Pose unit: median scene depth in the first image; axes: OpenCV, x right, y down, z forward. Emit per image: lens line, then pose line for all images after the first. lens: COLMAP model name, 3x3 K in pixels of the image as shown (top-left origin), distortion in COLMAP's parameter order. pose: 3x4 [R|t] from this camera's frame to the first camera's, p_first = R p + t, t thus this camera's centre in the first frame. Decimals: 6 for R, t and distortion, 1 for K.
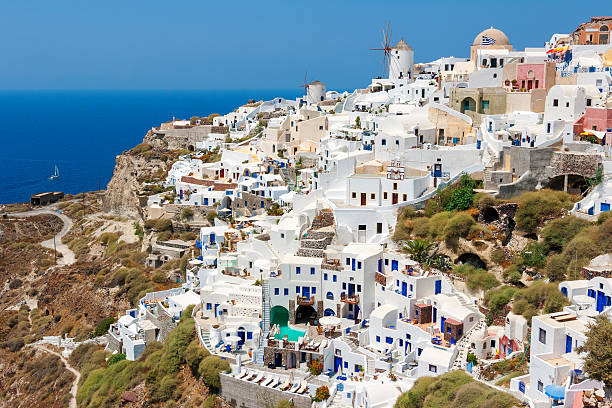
lens RADIAL K [[714.4, 0, 306.6], [0, 714.4, 202.3], [0, 0, 1]] dist [0.018561, 0.000000]
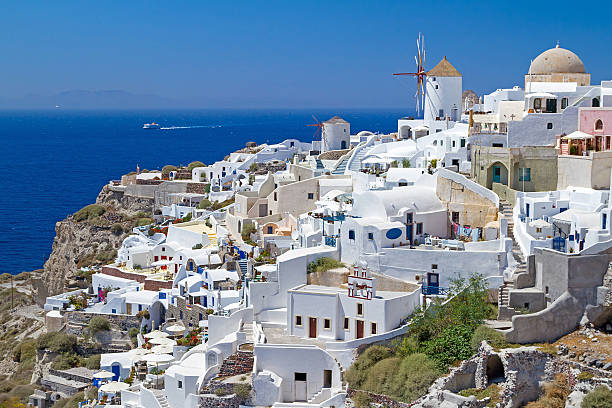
lens RADIAL K [[1055.0, 0, 301.1], [0, 1055.0, 208.9], [0, 0, 1]] dist [0.007166, 0.000000]
pose [[0.995129, 0.011093, -0.097951, 0.112290], [-0.017305, 0.997876, -0.062801, -0.035239], [0.097047, 0.064190, 0.993208, 0.058673]]
